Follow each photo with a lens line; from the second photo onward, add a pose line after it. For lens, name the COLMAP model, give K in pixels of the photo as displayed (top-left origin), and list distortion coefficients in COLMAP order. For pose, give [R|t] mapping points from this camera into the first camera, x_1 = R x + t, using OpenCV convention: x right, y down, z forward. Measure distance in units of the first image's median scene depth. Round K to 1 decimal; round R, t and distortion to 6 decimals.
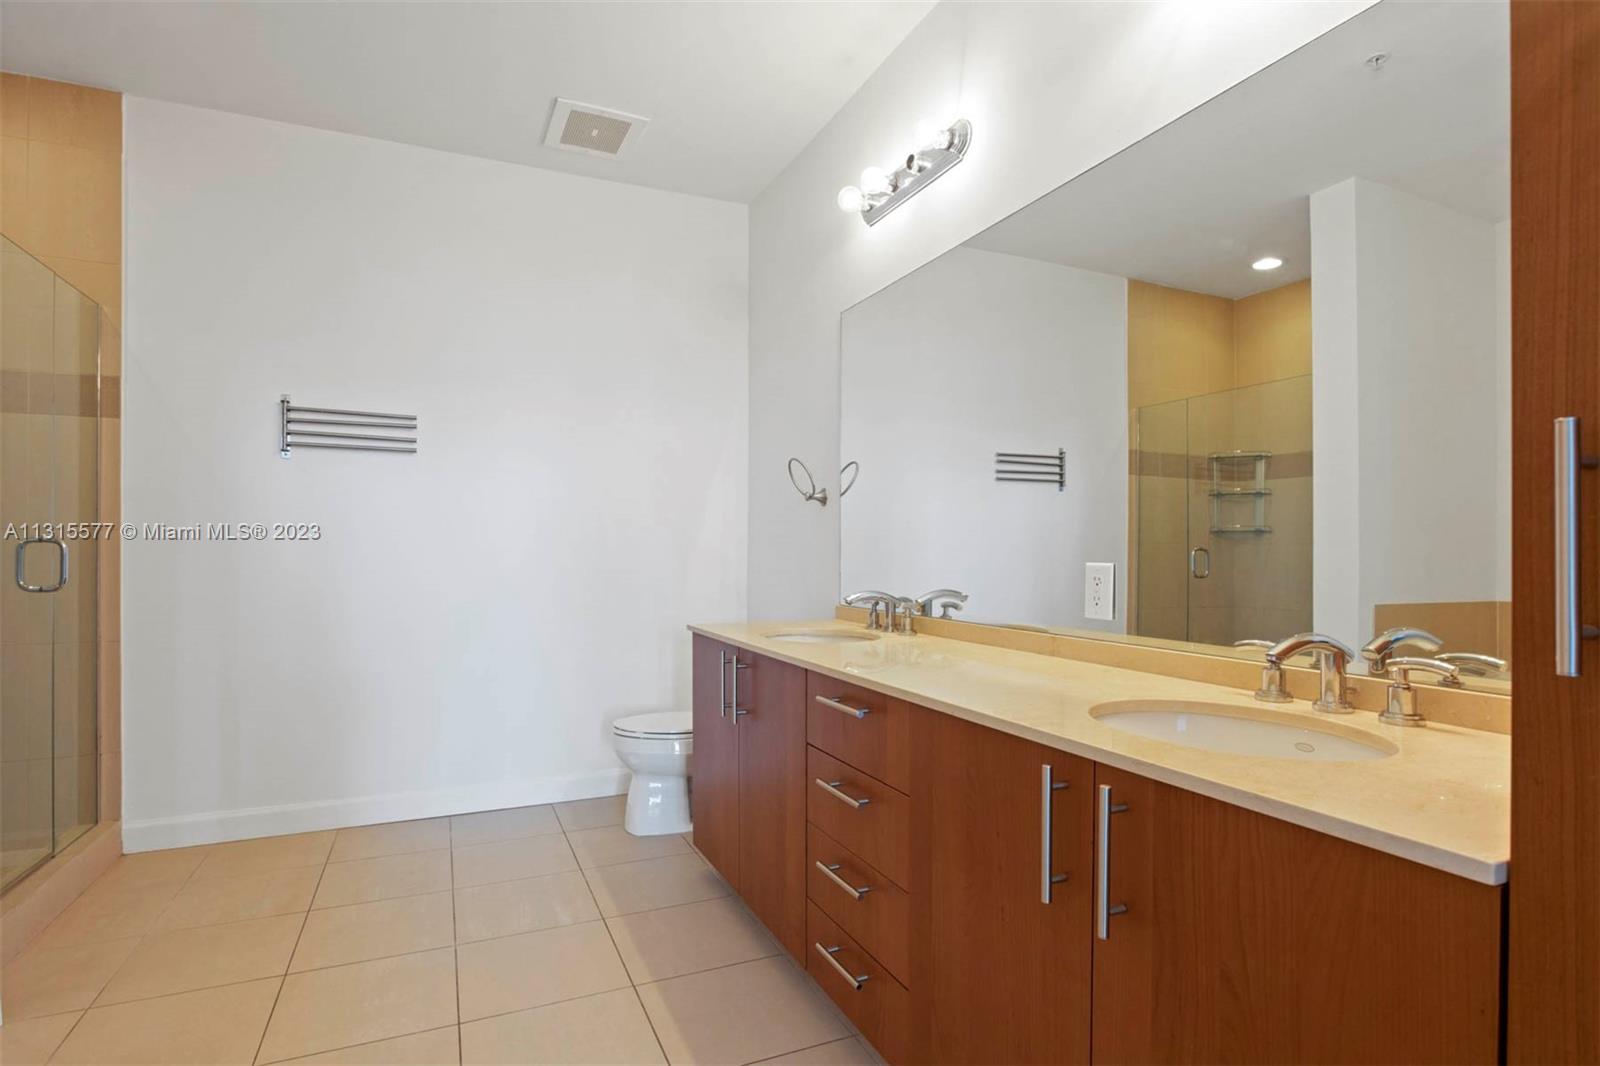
lens RADIAL K [[811.3, 0, 799.9], [0, 811.3, 539.1], [0, 0, 1]] dist [-0.051046, 0.026432]
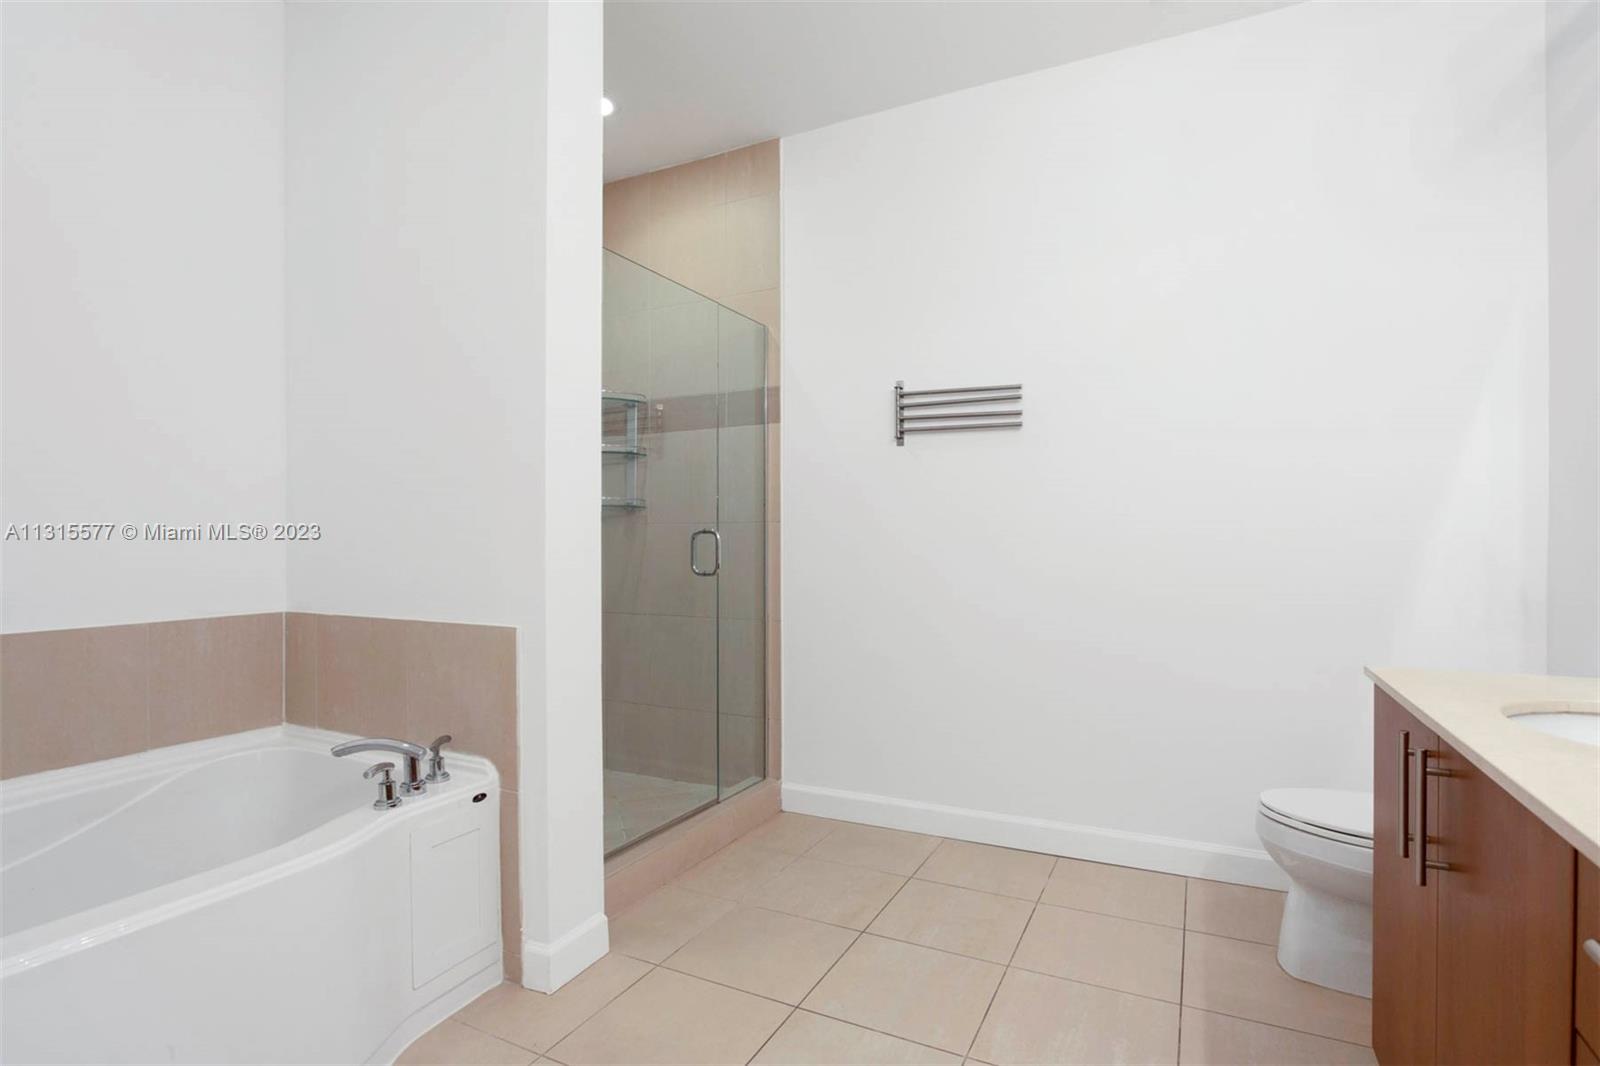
lens RADIAL K [[799.0, 0, 805.2], [0, 799.0, 531.2], [0, 0, 1]] dist [-0.052035, 0.022578]
pose [[0.629149, -0.008301, -0.777241, 0.045540], [0.011925, 0.999928, -0.001026, 0.003269], [0.777193, -0.008623, 0.629203, 0.318403]]
